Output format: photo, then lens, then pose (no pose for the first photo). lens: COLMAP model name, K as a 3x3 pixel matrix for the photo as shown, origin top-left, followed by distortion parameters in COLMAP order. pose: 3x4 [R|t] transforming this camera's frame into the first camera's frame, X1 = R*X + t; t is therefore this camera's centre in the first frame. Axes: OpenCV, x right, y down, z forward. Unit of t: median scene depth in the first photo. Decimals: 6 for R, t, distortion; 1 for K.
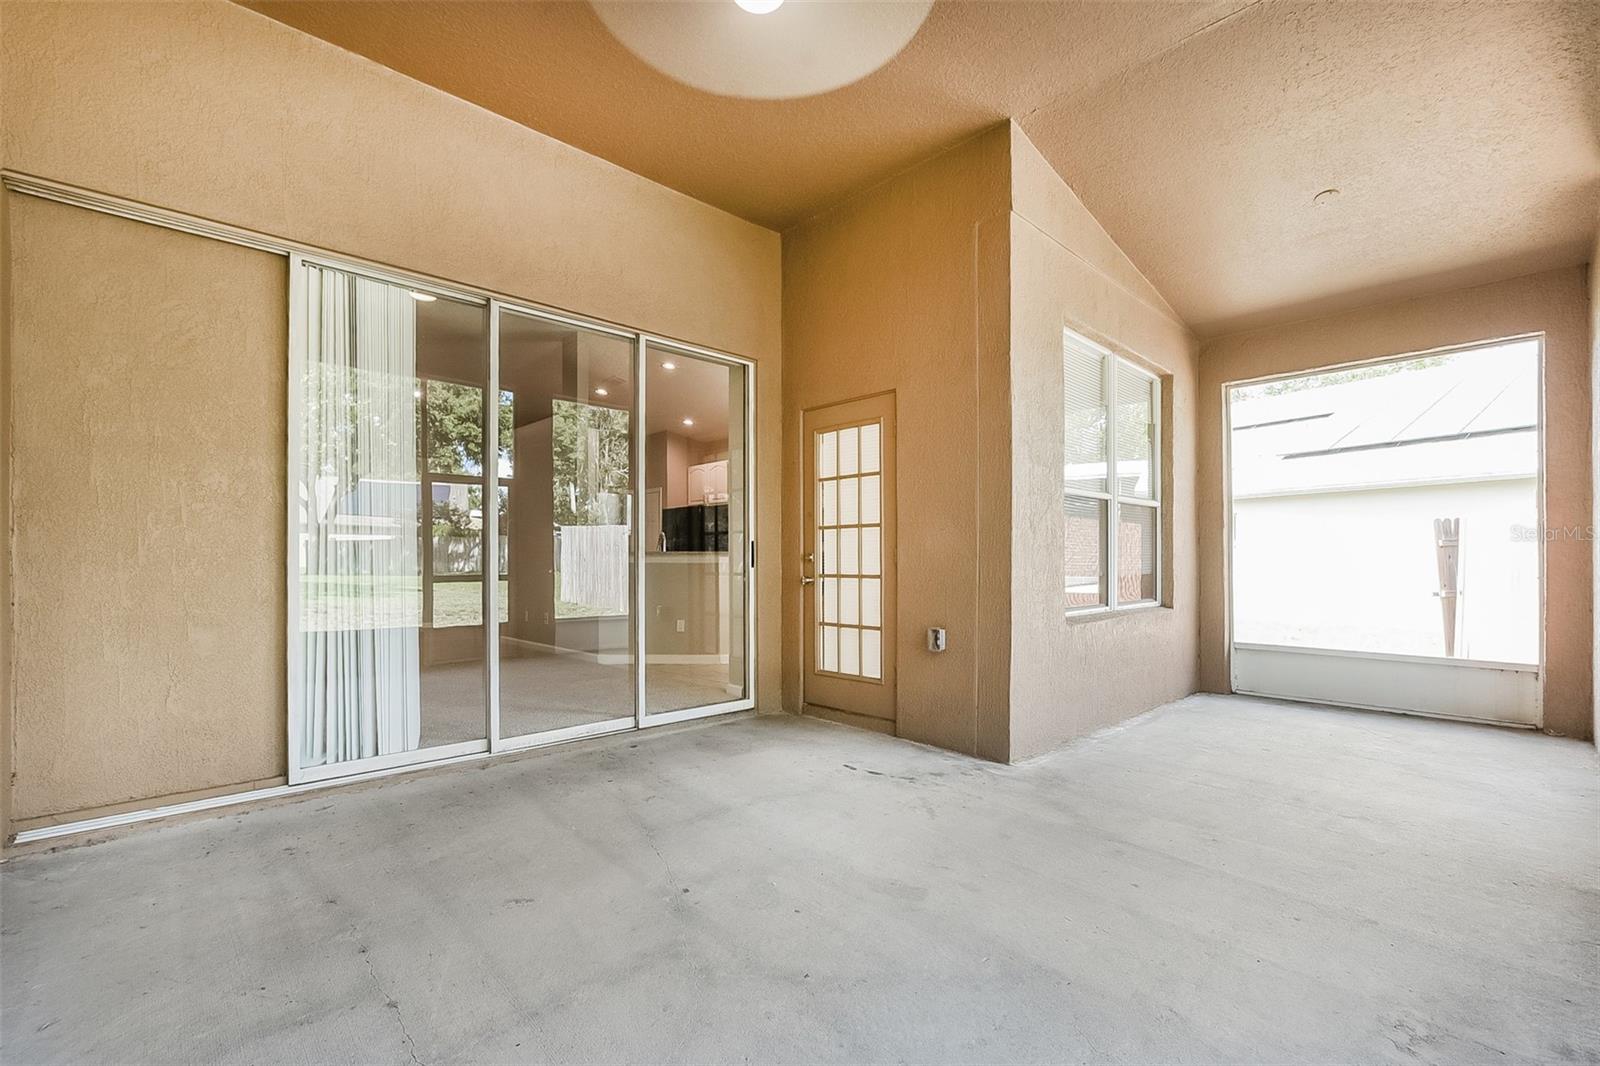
lens RADIAL K [[713.8, 0, 793.7], [0, 713.8, 541.3], [0, 0, 1]] dist [-0.013216, -0.000065]
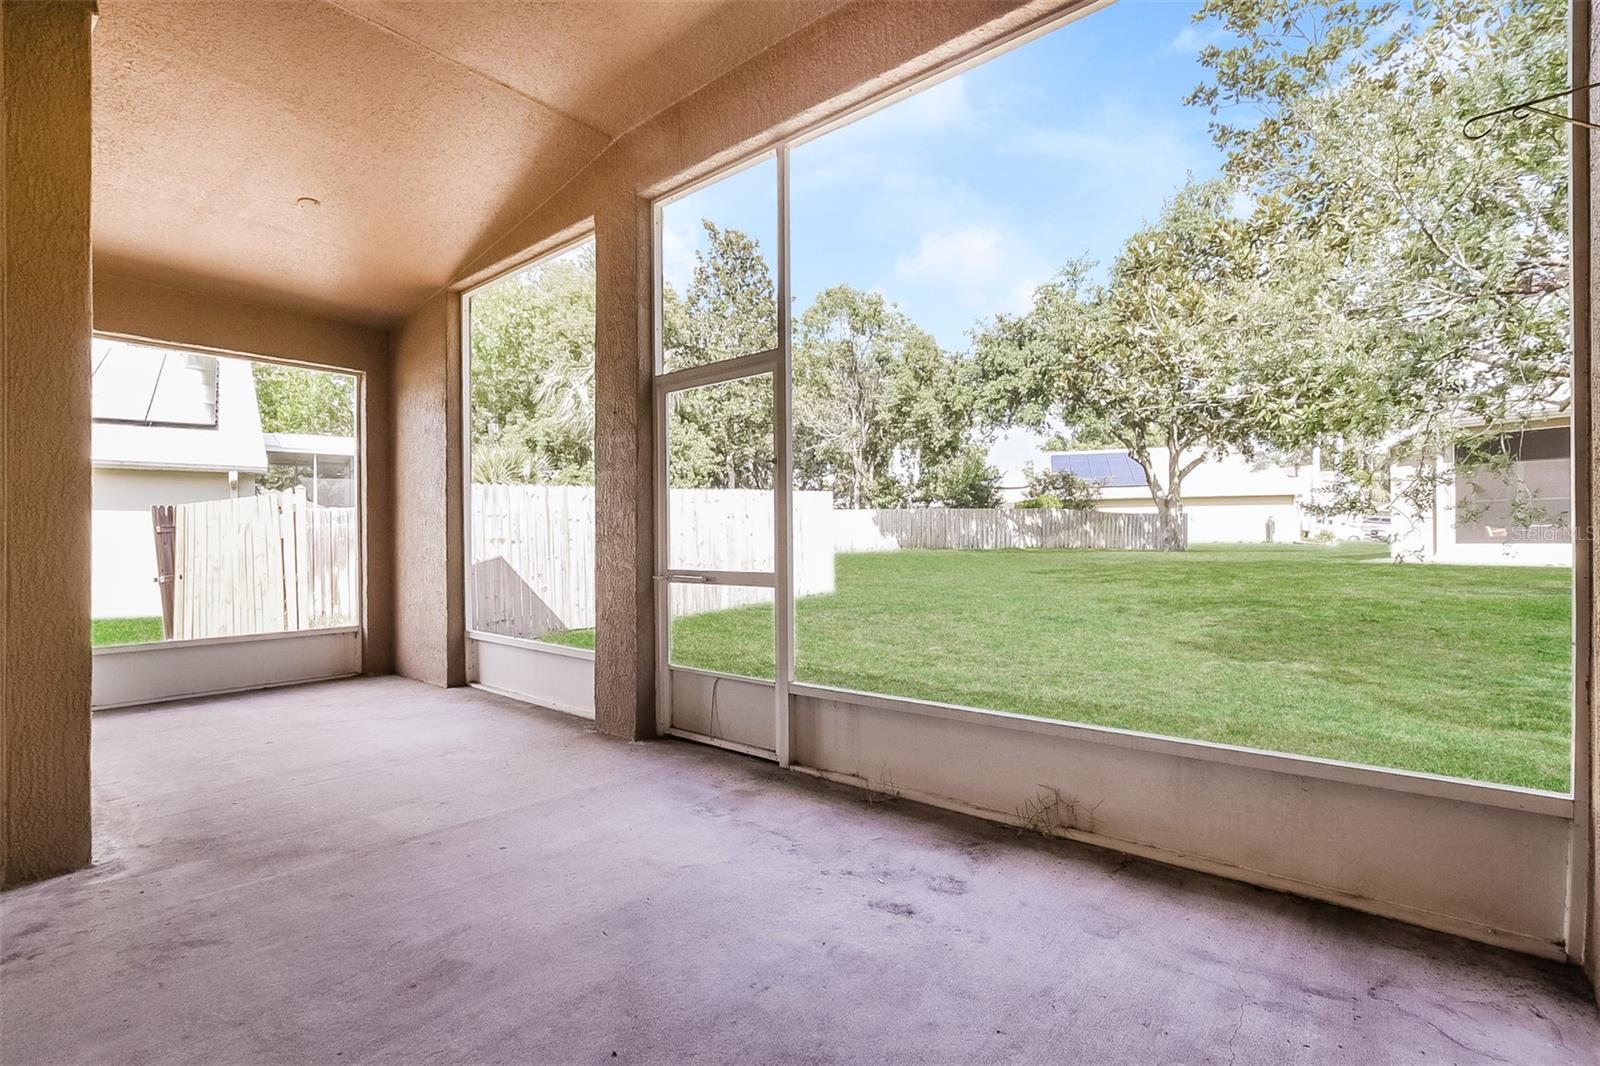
lens RADIAL K [[703.0, 0, 798.1], [0, 703.0, 537.6], [0, 0, 1]] dist [-0.029798, 0.008210]
pose [[-0.129191, 0.001694, 0.991618, -0.428436], [-0.015311, 0.999876, -0.003703, 0.006355], [-0.991501, -0.015661, -0.129149, 0.476190]]
